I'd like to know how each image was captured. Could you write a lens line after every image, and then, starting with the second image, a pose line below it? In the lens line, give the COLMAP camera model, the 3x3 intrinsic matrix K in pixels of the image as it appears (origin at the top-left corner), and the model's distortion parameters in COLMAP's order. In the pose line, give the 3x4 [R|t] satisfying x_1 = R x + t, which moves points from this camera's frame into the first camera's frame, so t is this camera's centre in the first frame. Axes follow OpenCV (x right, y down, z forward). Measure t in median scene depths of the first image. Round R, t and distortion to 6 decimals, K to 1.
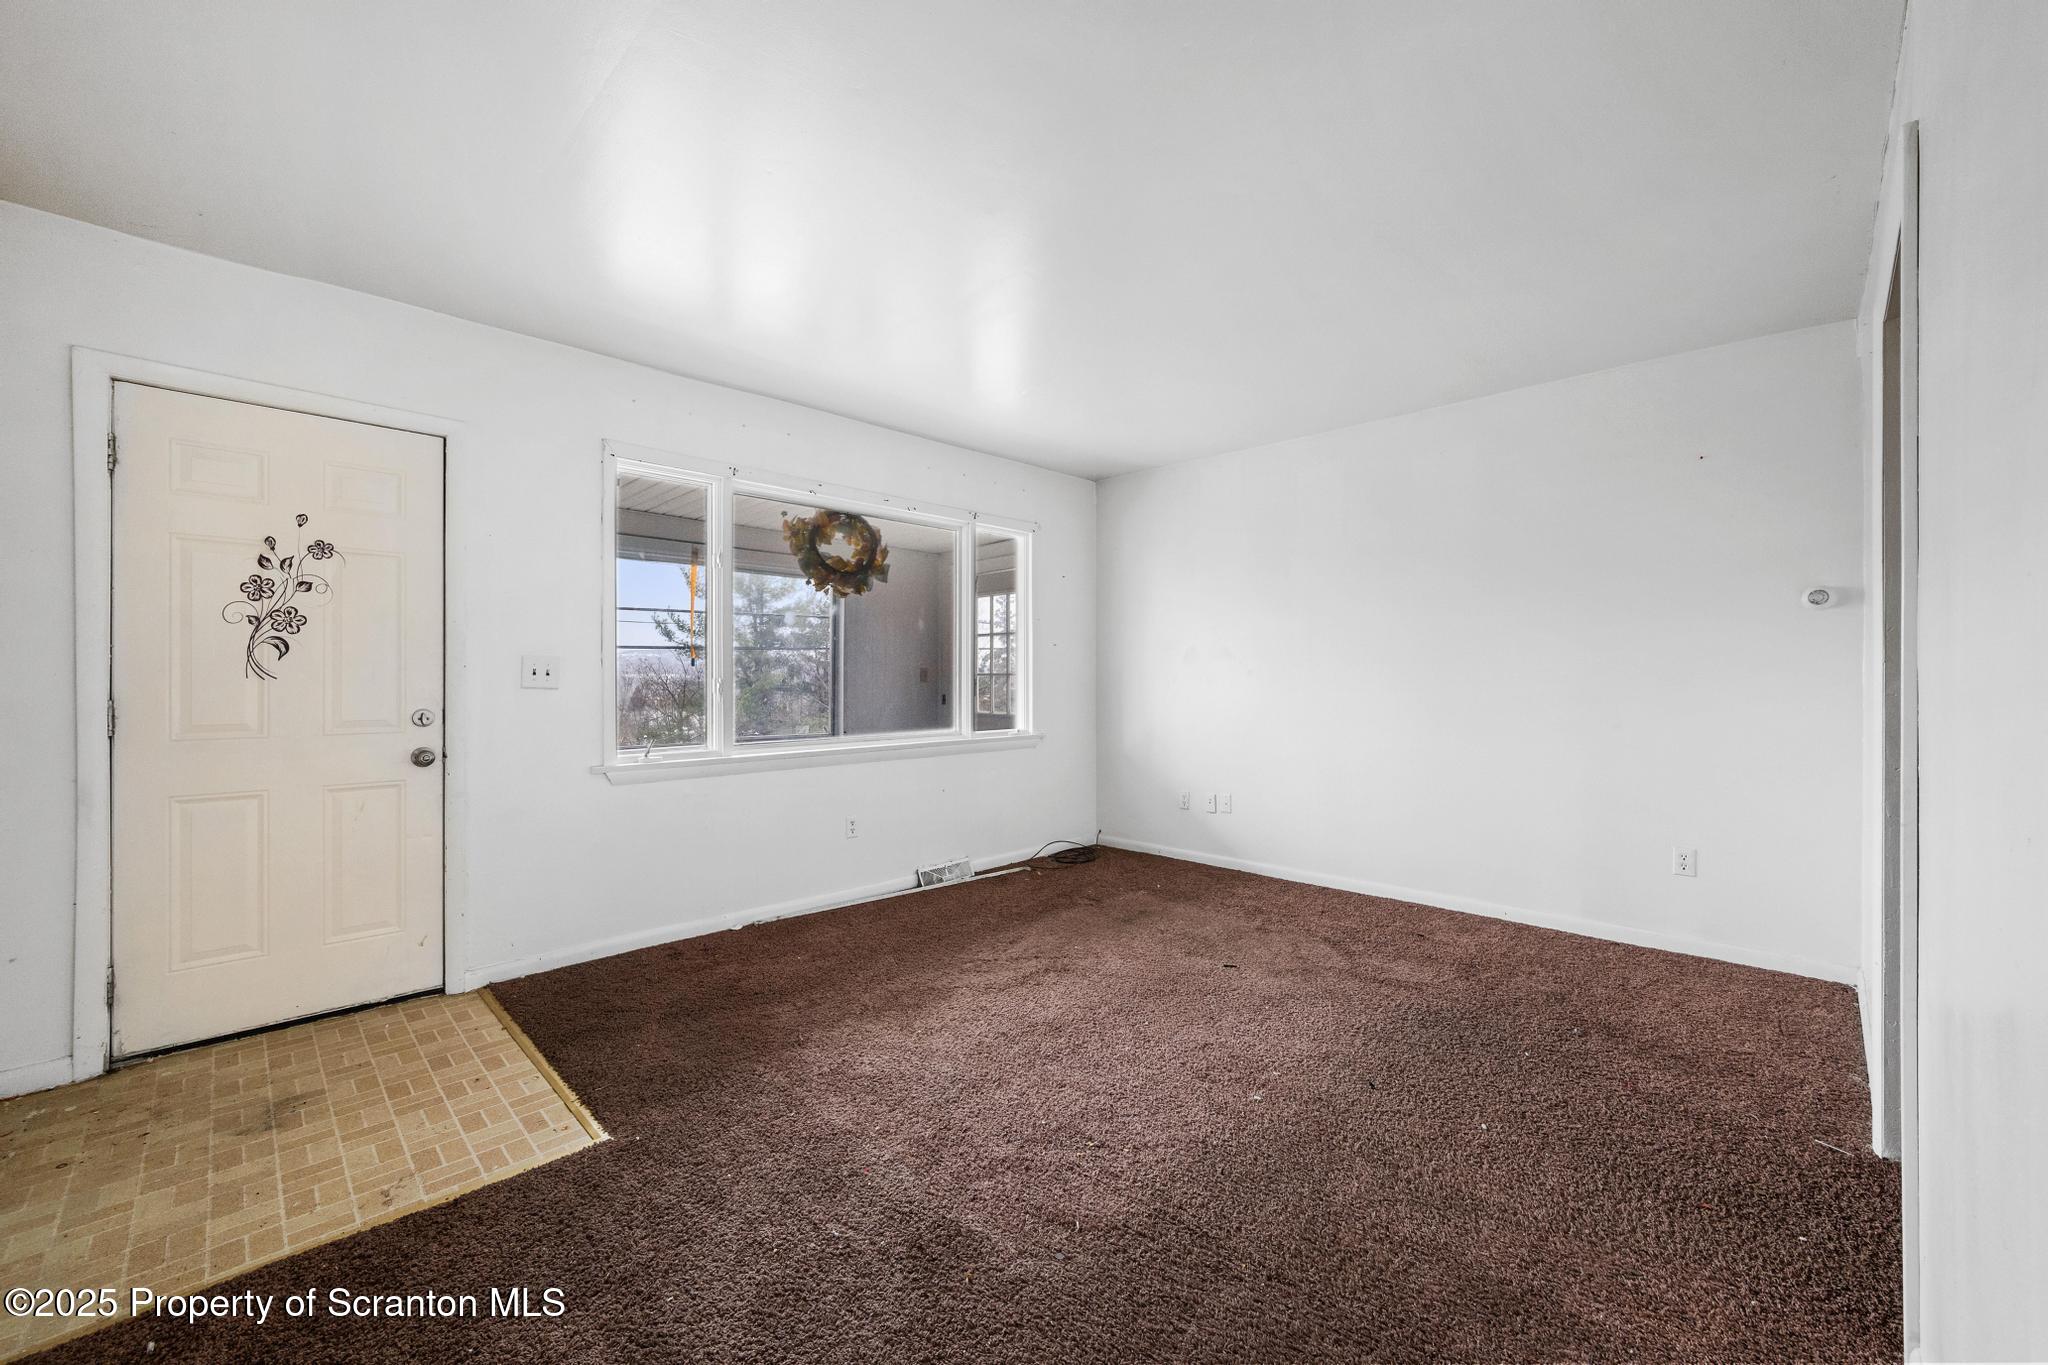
lens RADIAL K [[807.3, 0, 1033.6], [0, 807.3, 683.2], [0, 0, 1]] dist [-0.001587, -0.000315]
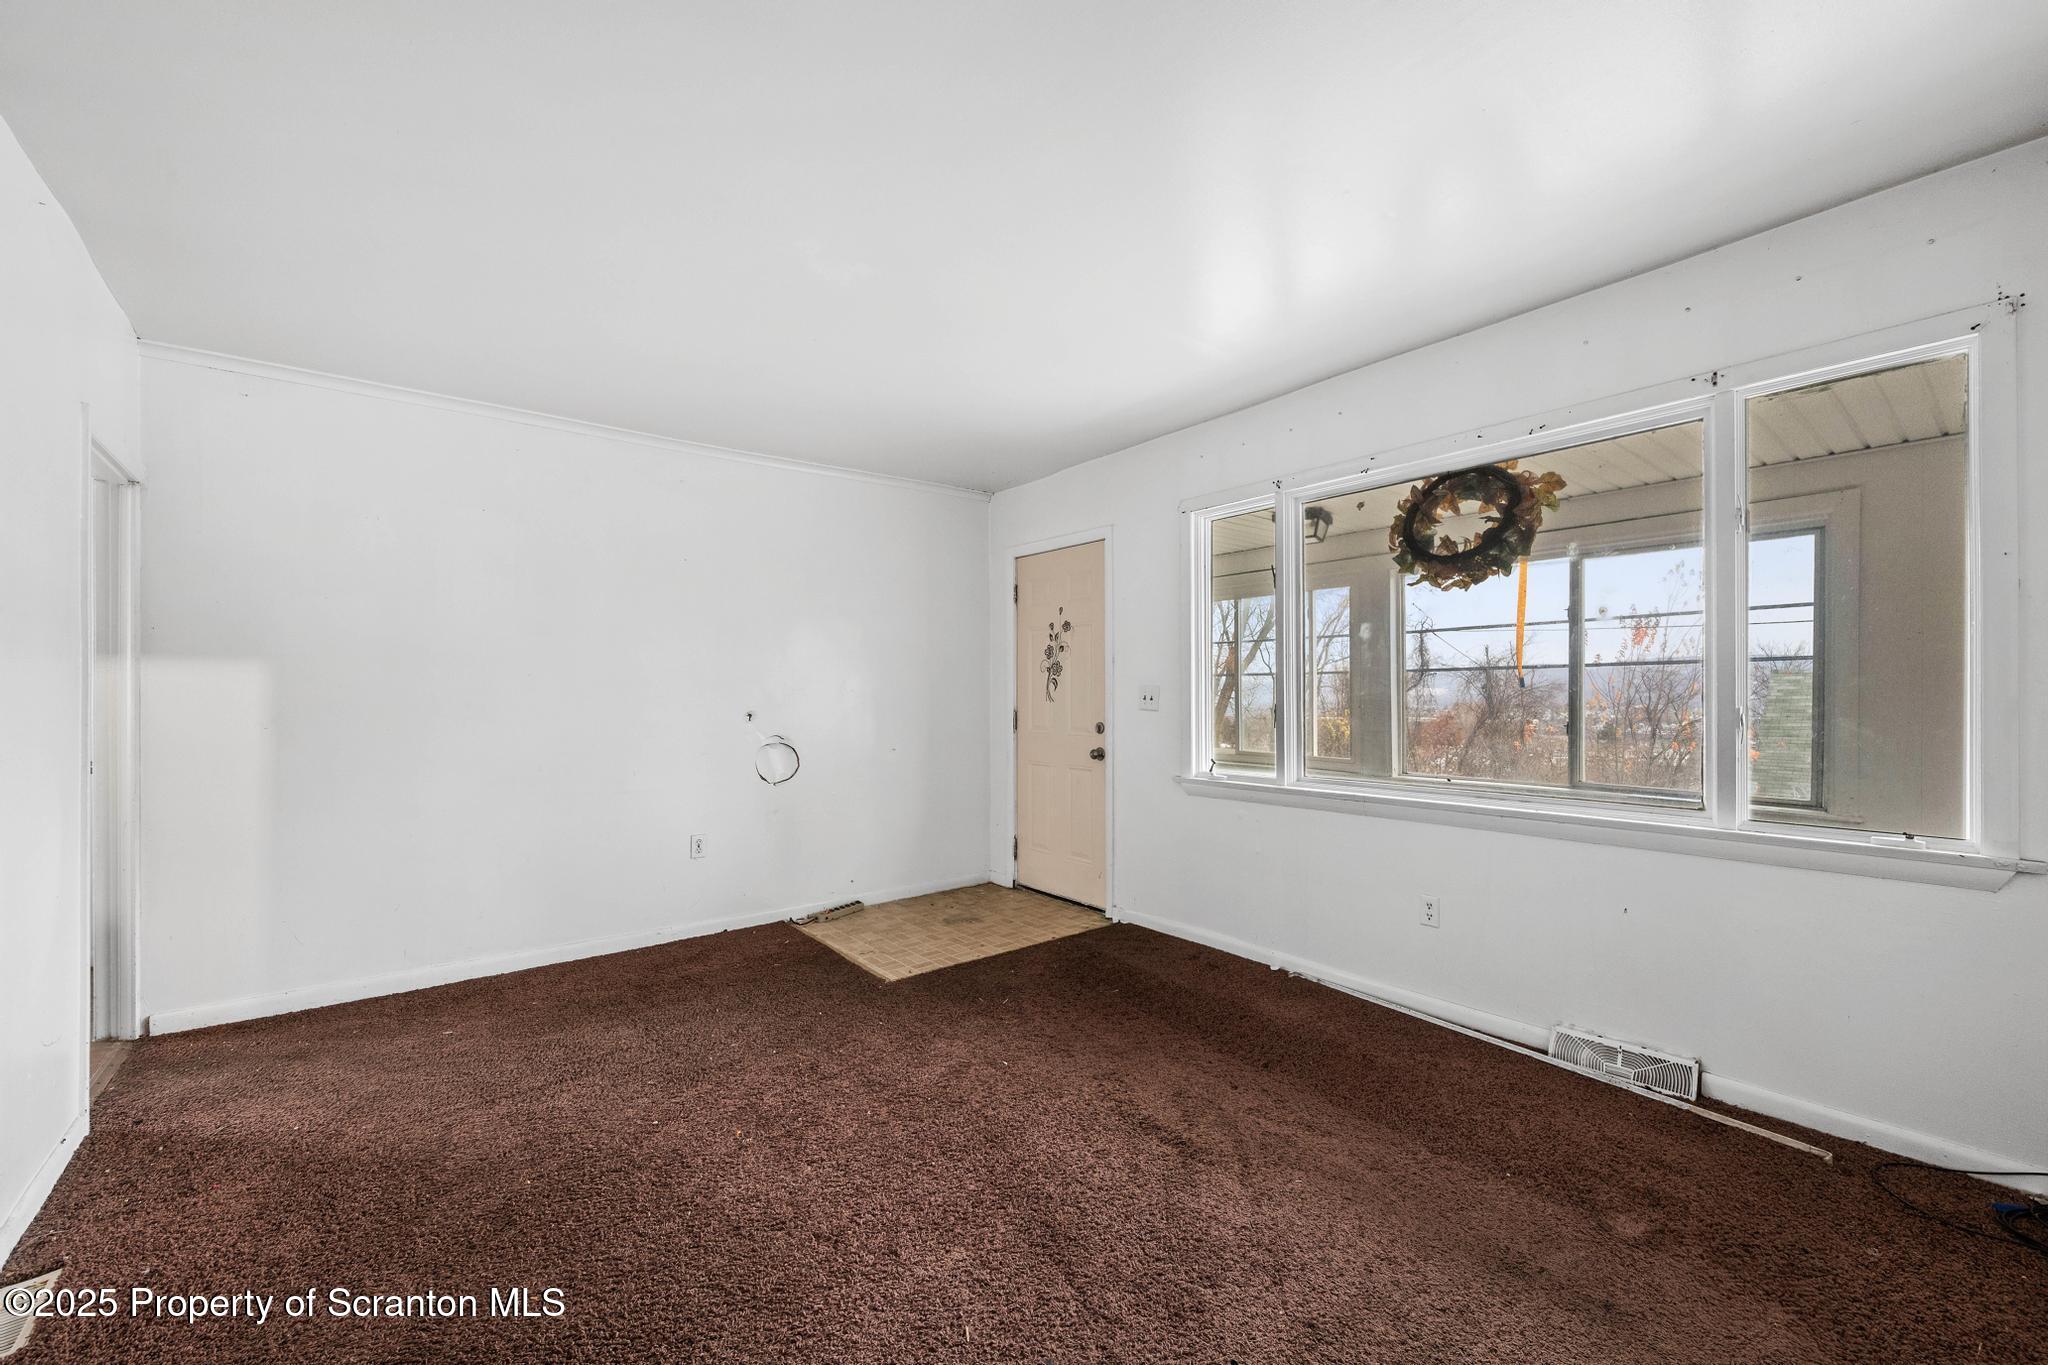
lens RADIAL K [[807.3, 0, 1021.7], [0, 807.3, 688.7], [0, 0, 1]] dist [-0.001587, -0.000315]
pose [[-0.122001, -0.007242, -0.992504, 0.855820], [-0.004107, 0.999969, -0.006792, -0.021956], [0.992522, 0.003247, -0.122027, 1.154557]]
